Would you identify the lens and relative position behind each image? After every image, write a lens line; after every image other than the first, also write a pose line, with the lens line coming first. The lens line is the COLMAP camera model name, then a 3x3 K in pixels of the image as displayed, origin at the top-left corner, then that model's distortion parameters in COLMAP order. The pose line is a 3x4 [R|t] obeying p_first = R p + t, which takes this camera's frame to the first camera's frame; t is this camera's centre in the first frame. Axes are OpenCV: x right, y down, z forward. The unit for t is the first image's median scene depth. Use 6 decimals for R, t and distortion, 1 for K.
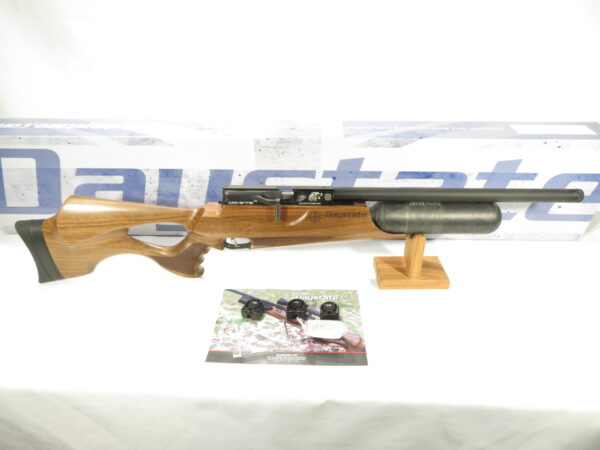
lens RADIAL K [[428.8, 0, 302.5], [0, 428.8, 225.5], [0, 0, 1]] dist [0.000238, -0.005114]
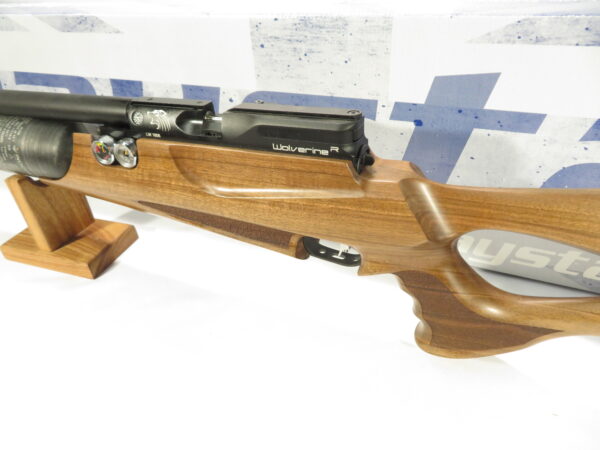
lens RADIAL K [[428.8, 0, 302.5], [0, 428.8, 225.5], [0, 0, 1]] dist [0.000238, -0.005114]
pose [[0.916349, 0.175642, -0.359797, 0.154044], [-0.155858, 0.984241, 0.083530, -0.029544], [0.368799, -0.020465, 0.929284, 0.611845]]
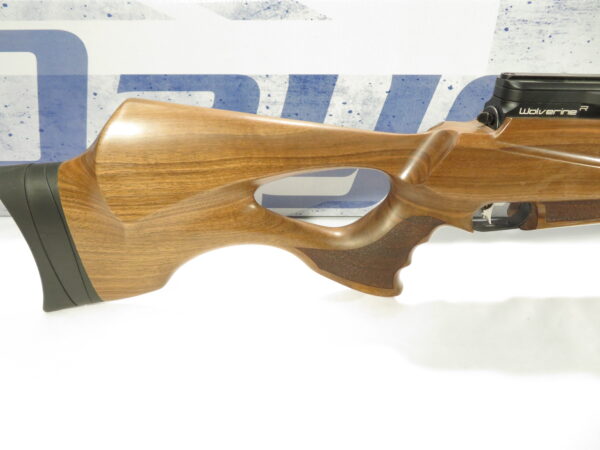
lens RADIAL K [[430.5, 0, 300.0], [0, 430.5, 225.0], [0, 0, 1]] dist [-0.002985, 0.002209]
pose [[0.999825, -0.010503, 0.015471, -0.363653], [0.010903, 0.999601, -0.026045, 0.058769], [-0.015191, 0.026209, 0.999541, 0.557936]]
